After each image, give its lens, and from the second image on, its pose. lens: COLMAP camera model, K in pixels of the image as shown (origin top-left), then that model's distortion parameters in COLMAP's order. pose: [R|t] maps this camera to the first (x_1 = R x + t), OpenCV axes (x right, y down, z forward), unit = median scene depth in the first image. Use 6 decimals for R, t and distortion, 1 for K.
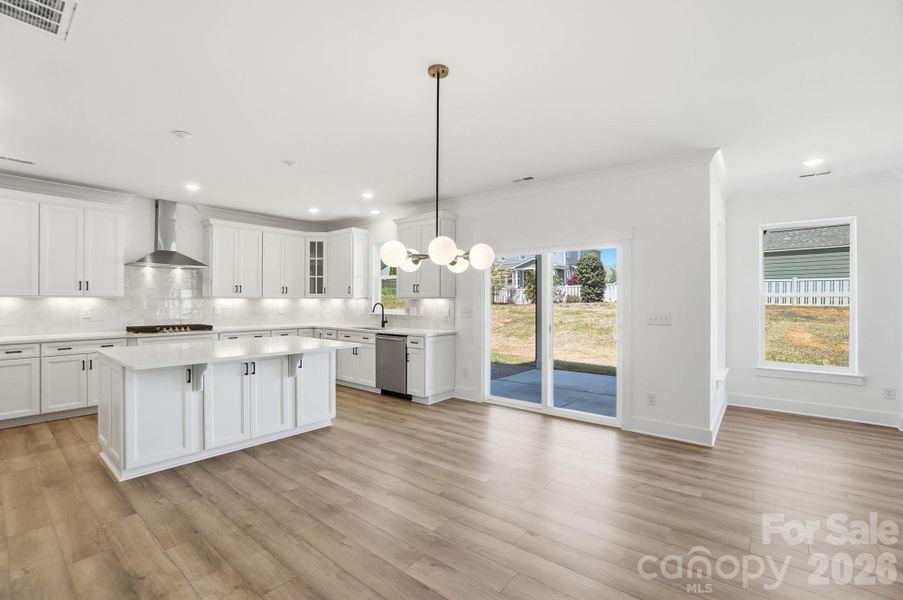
lens RADIAL K [[405.0, 0, 447.8], [0, 405.0, 299.2], [0, 0, 1]] dist [-0.038929, 0.010138]
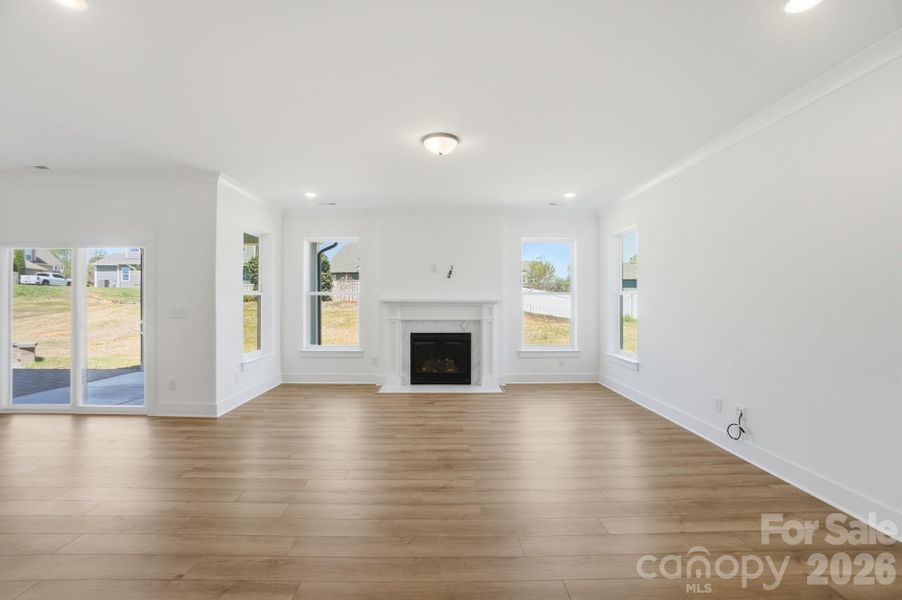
lens RADIAL K [[404.6, 0, 445.3], [0, 404.6, 296.5], [0, 0, 1]] dist [-0.038929, 0.010138]
pose [[0.768056, 0.007735, 0.640336, 0.269265], [-0.003813, 0.999965, -0.007506, 0.006341], [-0.640371, 0.003324, 0.768058, -0.252562]]
